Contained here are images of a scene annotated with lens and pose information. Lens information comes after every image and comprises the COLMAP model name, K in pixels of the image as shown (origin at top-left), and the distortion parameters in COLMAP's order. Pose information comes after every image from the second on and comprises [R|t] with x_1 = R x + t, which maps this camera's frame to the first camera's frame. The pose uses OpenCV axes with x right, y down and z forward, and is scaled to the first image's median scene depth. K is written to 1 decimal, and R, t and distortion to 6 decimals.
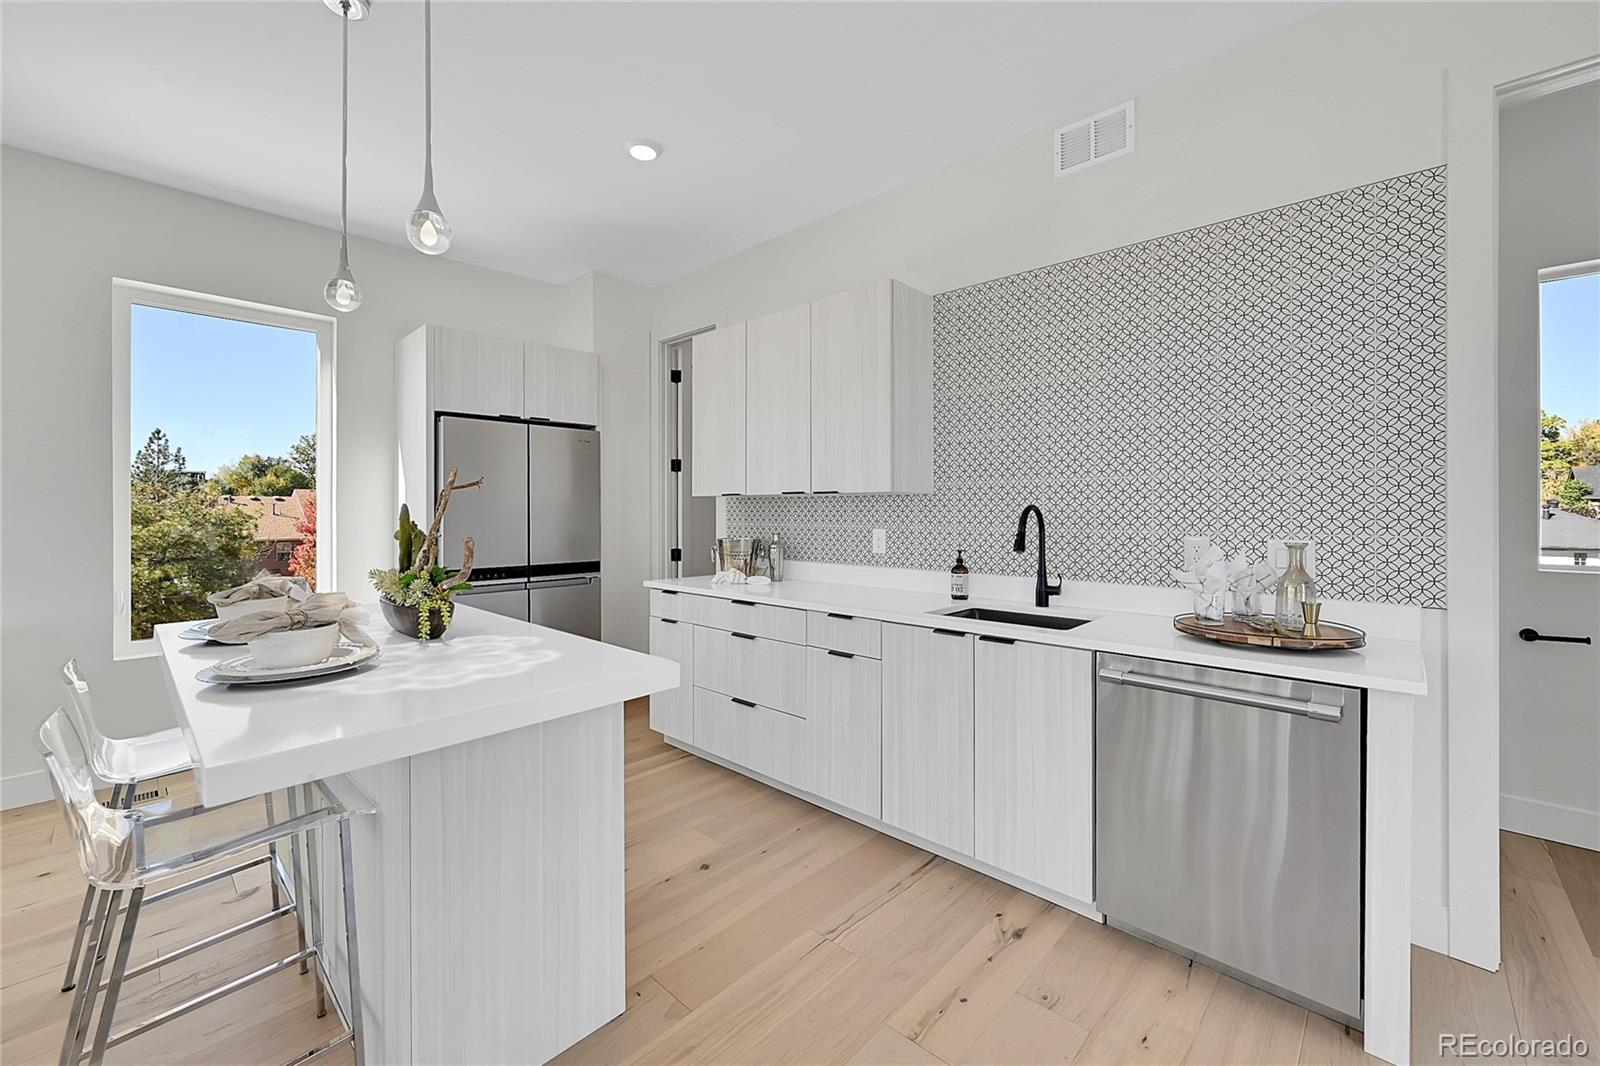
lens RADIAL K [[637.7, 0, 806.9], [0, 637.7, 523.2], [0, 0, 1]] dist [0.000567, -0.000113]
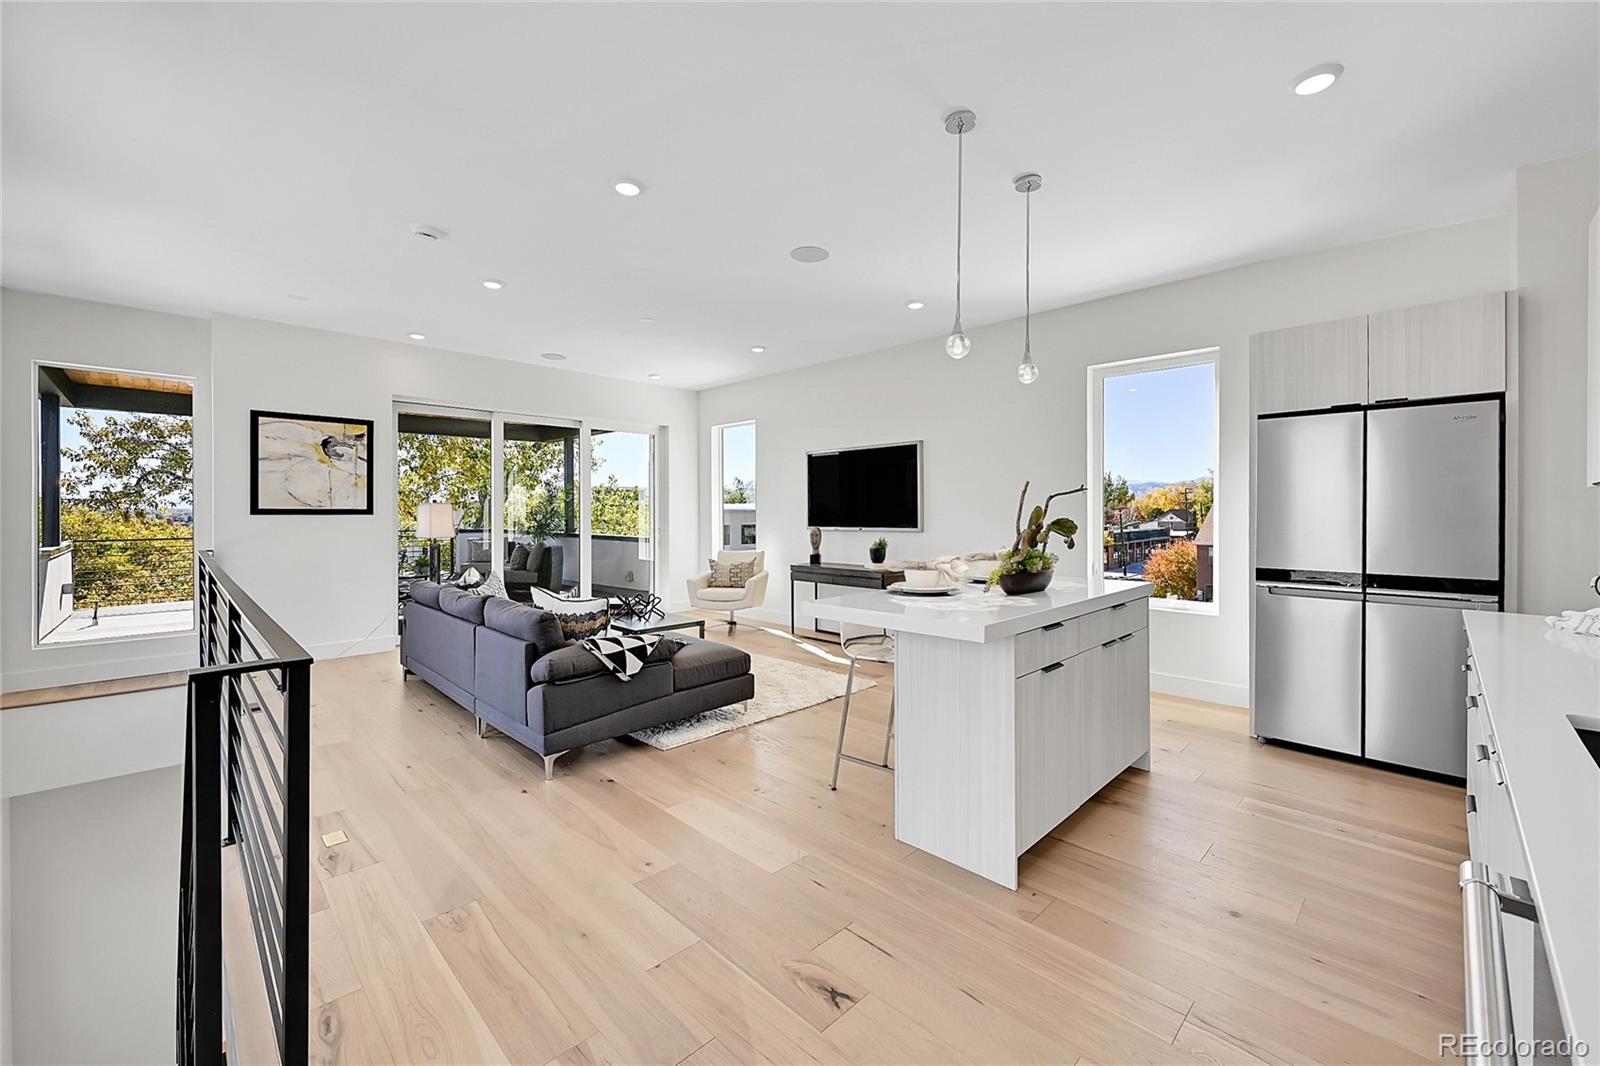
lens RADIAL K [[628.5, 0, 794.7], [0, 628.5, 535.8], [0, 0, 1]] dist [-0.002132, -0.000269]
pose [[-0.037507, 0.041411, -0.998438, 0.558792], [-0.019960, 0.998911, 0.042181, -0.007696], [0.999097, 0.021511, -0.036639, 0.322584]]
